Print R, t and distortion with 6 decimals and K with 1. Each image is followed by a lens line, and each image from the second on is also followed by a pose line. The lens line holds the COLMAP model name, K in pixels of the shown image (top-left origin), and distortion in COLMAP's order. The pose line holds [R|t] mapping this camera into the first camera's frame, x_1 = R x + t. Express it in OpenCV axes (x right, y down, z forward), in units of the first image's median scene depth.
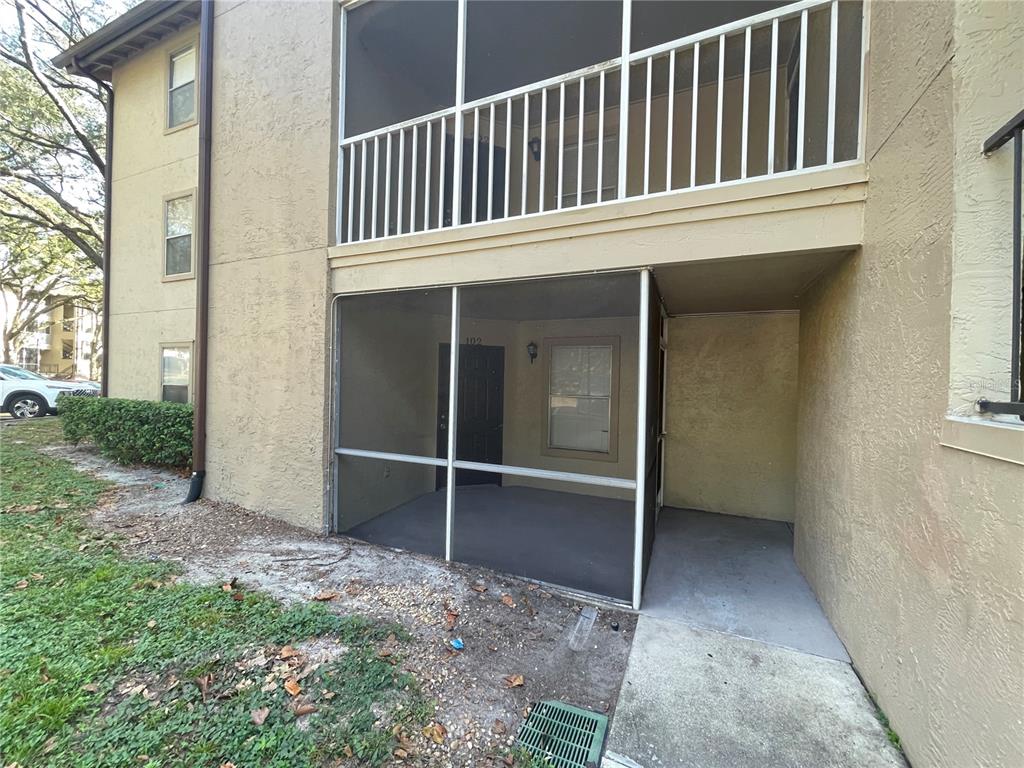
lens RADIAL K [[412.5, 0, 512.0], [0, 412.5, 384.0], [0, 0, 1]] dist [-0.003176, -0.000059]
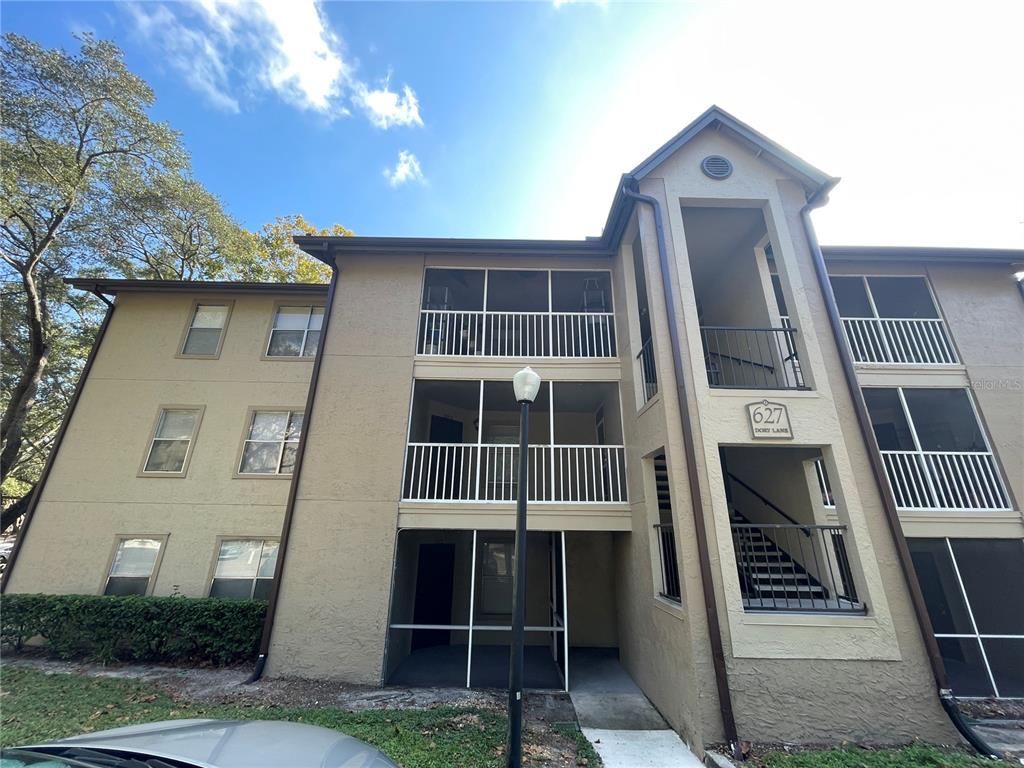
lens RADIAL K [[412.5, 0, 512.0], [0, 412.5, 384.0], [0, 0, 1]] dist [-0.003176, -0.000059]
pose [[0.914269, 0.128580, 0.384160, -0.844918], [0.006382, 0.943603, -0.331018, -0.237671], [-0.405057, 0.305091, 0.861887, -1.064714]]
